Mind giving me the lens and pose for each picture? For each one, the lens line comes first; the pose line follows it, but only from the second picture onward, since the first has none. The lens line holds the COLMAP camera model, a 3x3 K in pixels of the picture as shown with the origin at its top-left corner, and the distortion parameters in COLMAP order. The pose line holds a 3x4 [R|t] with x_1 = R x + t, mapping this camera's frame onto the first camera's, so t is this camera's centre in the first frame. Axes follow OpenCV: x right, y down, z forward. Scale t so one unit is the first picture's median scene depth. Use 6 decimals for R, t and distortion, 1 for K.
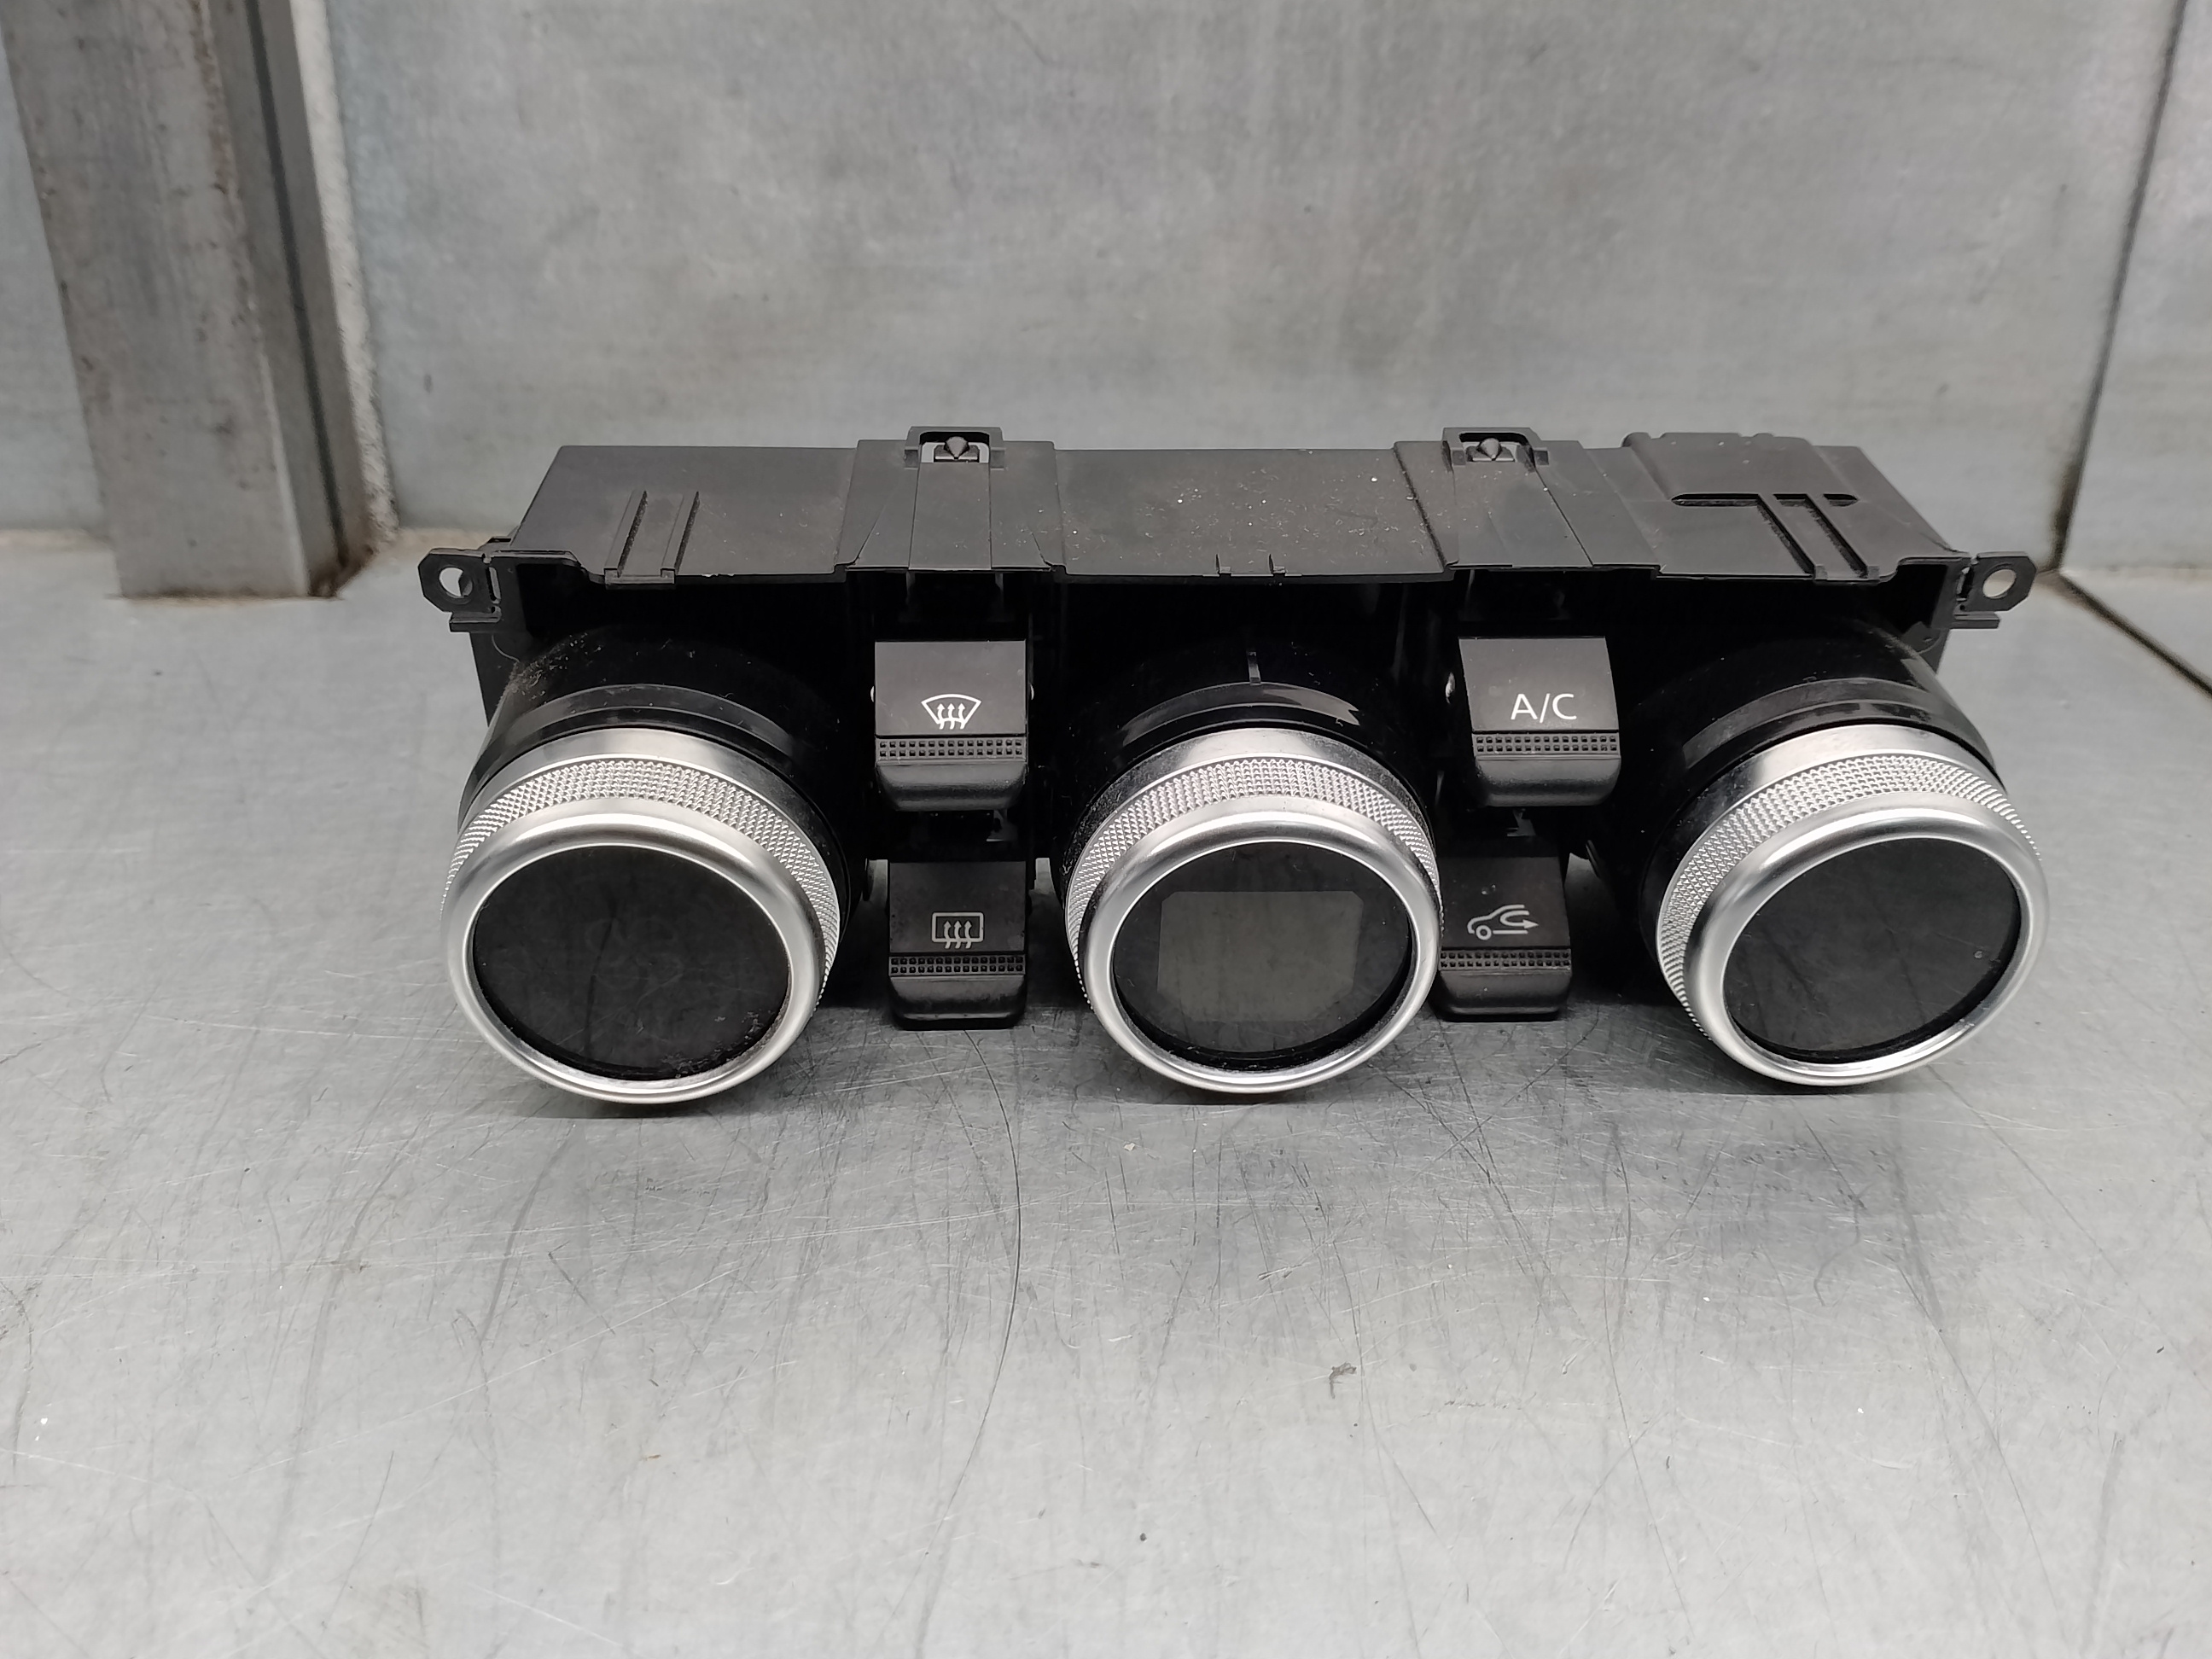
lens RADIAL K [[1837.8, 0, 1109.5], [0, 1837.8, 822.8], [0, 0, 1]] dist [0.037386, -0.138248]
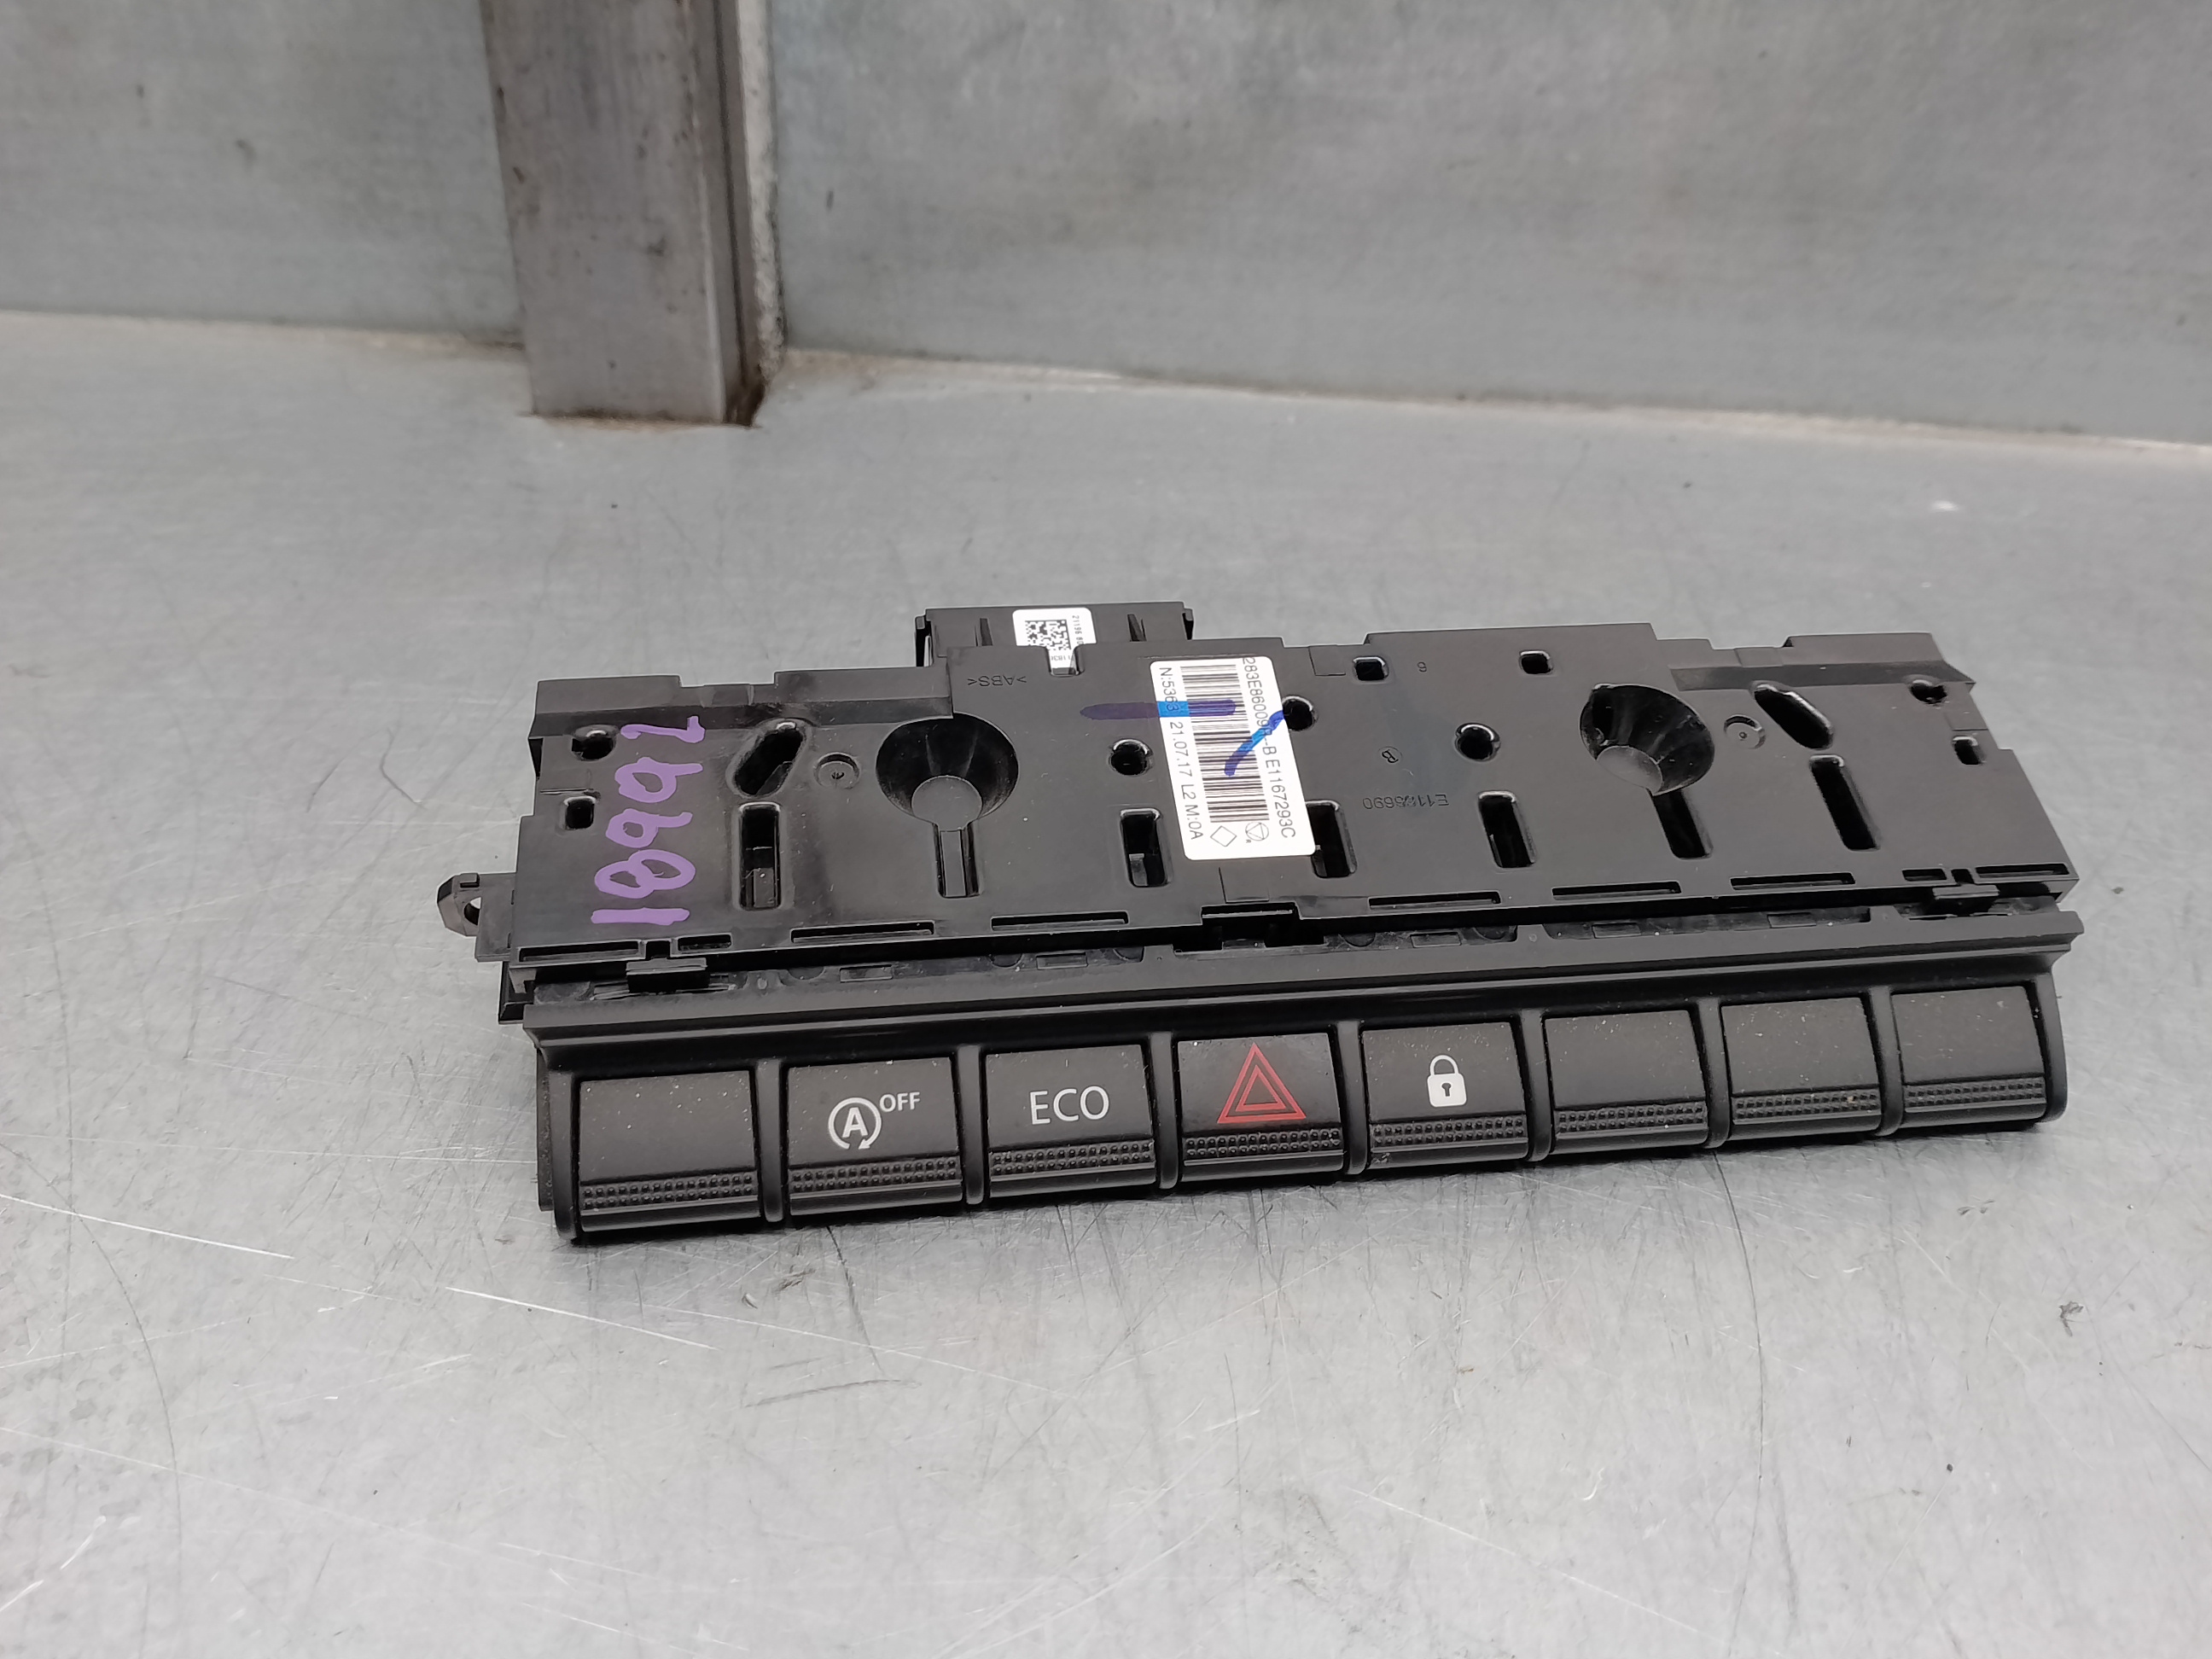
lens RADIAL K [[1840.3, 0, 1103.8], [0, 1840.3, 829.6], [0, 0, 1]] dist [0.046382, -0.137459]
pose [[0.999028, 0.042389, -0.012119, -0.218926], [-0.040387, 0.990157, 0.134004, -0.049647], [0.017680, -0.133384, 0.990907, -0.014957]]
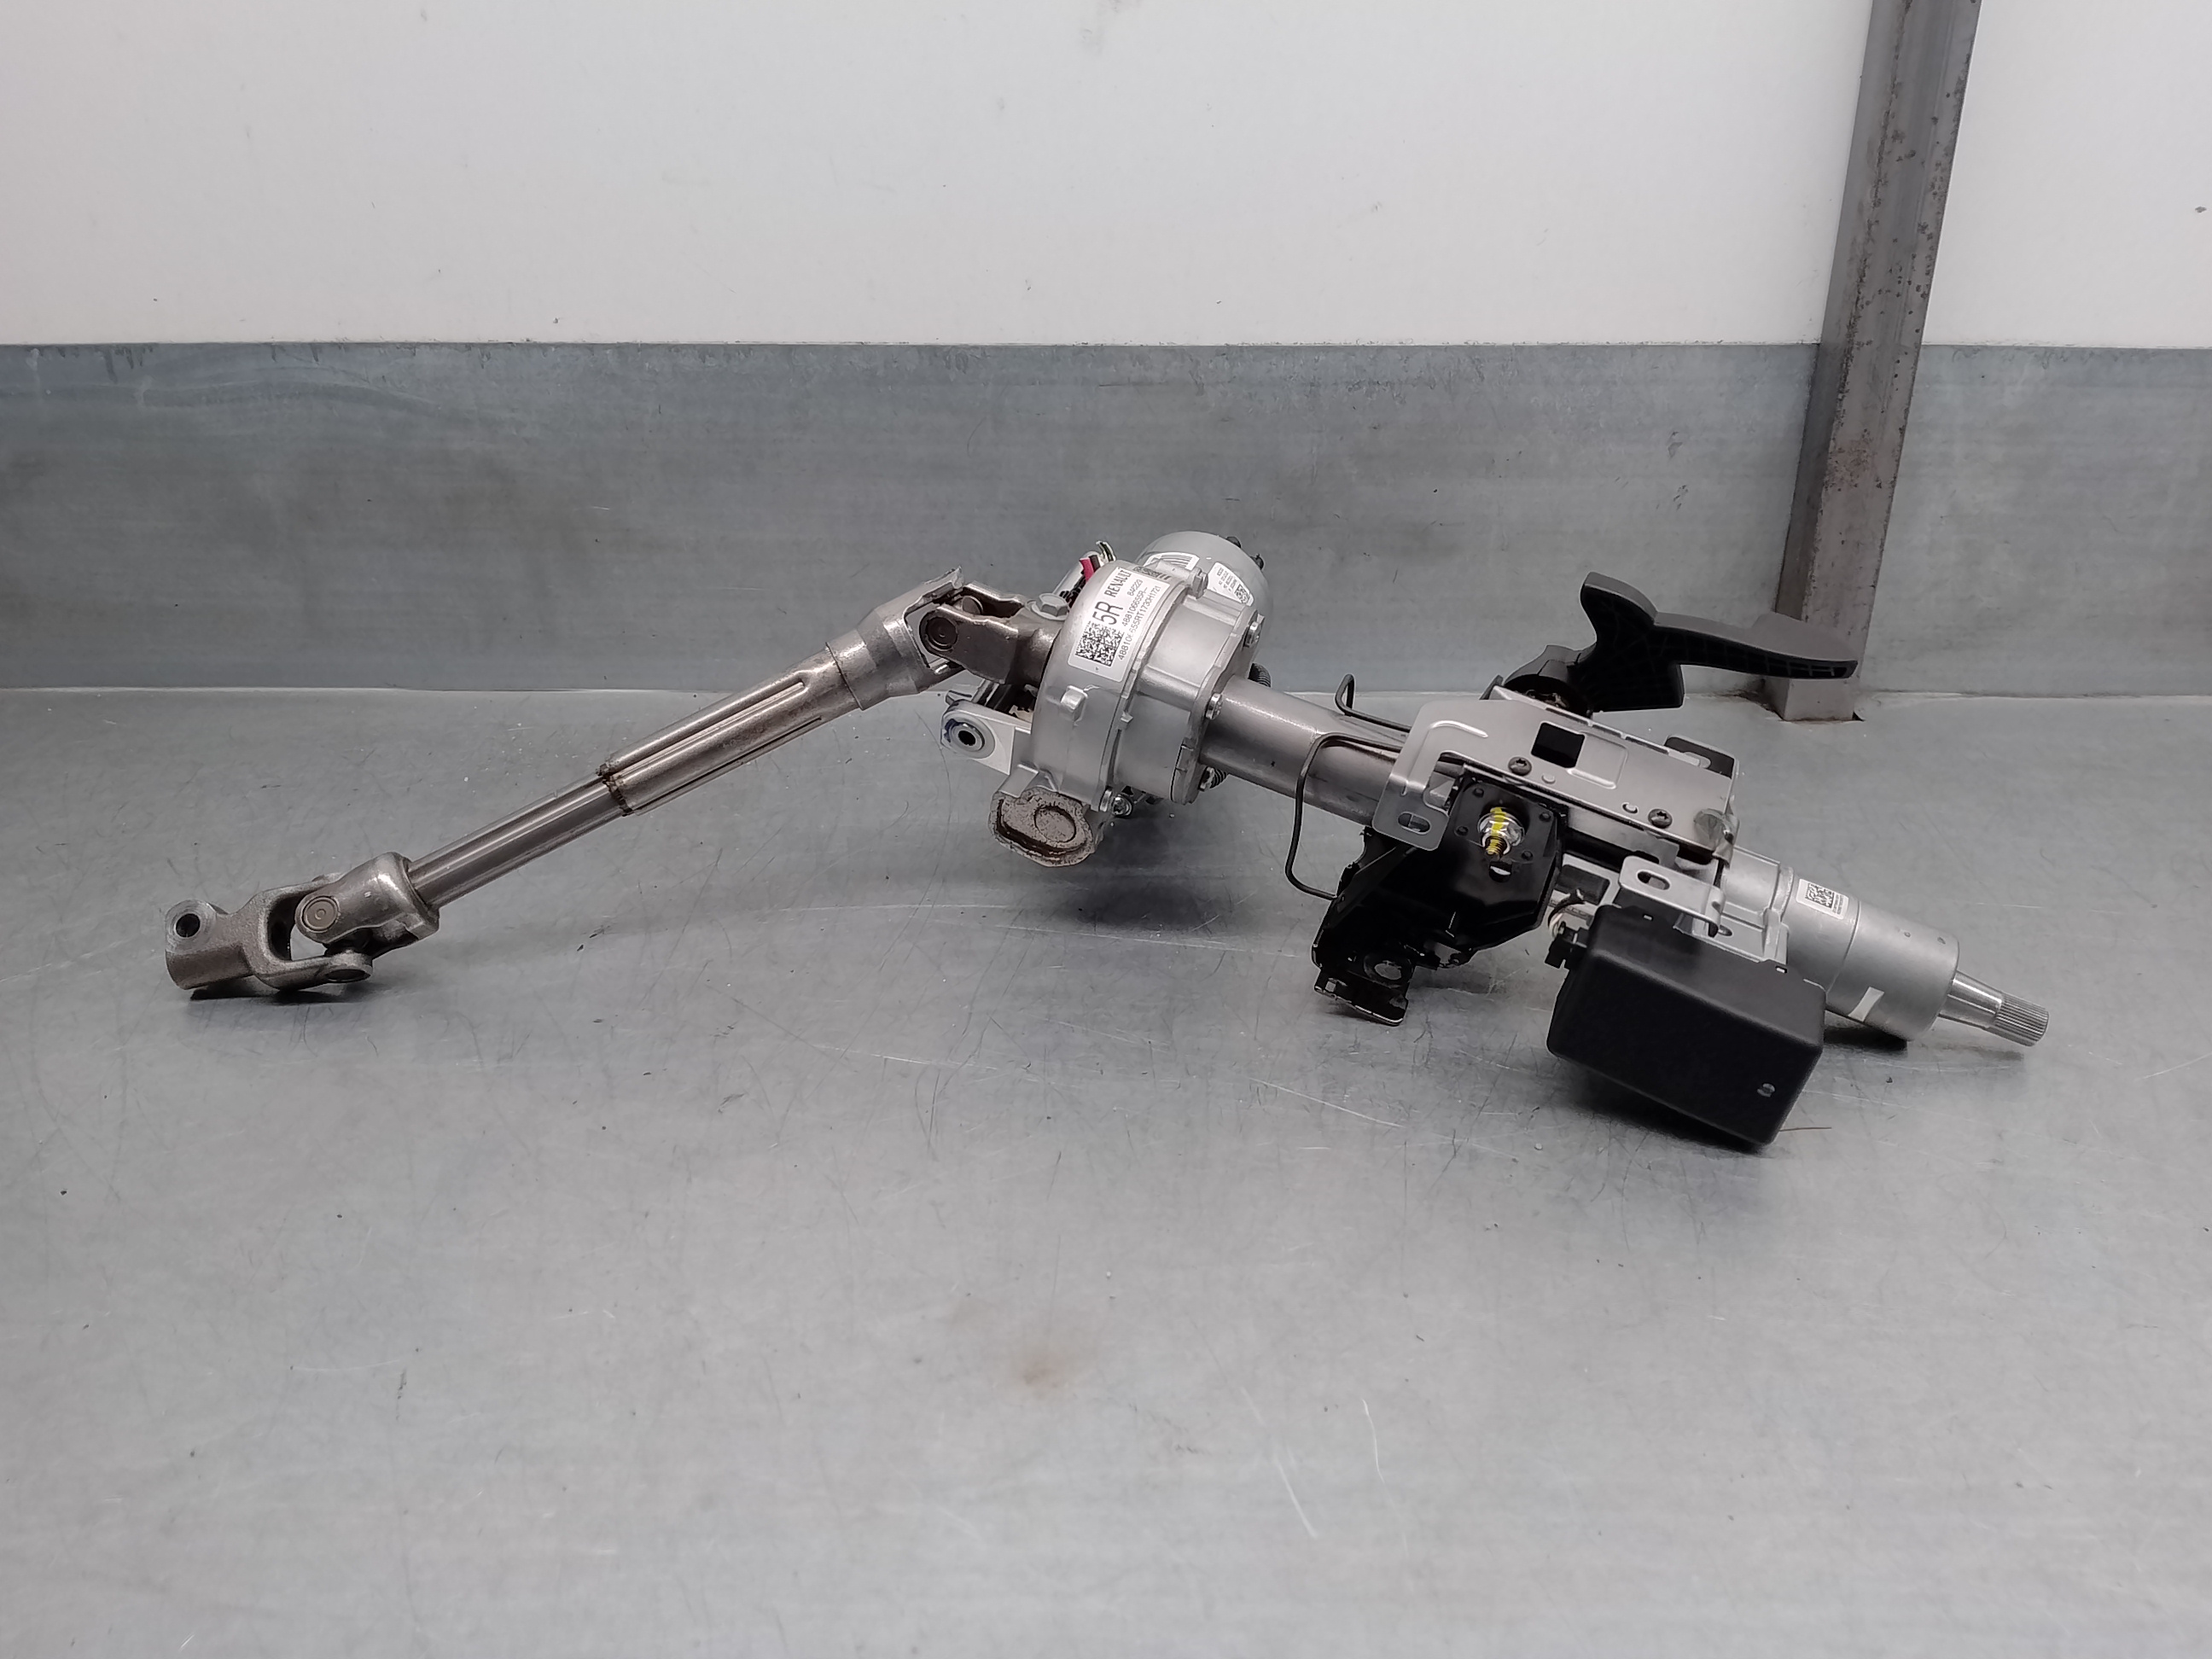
lens RADIAL K [[1792.2, 0, 1132.9], [0, 1792.2, 789.2], [0, 0, 1]] dist [0.067640, -0.147598]
pose [[0.999473, -0.018473, 0.026697, -1.682351], [0.018937, 0.999672, -0.017251, 0.007623], [-0.026370, 0.017747, 0.999495, -1.795735]]
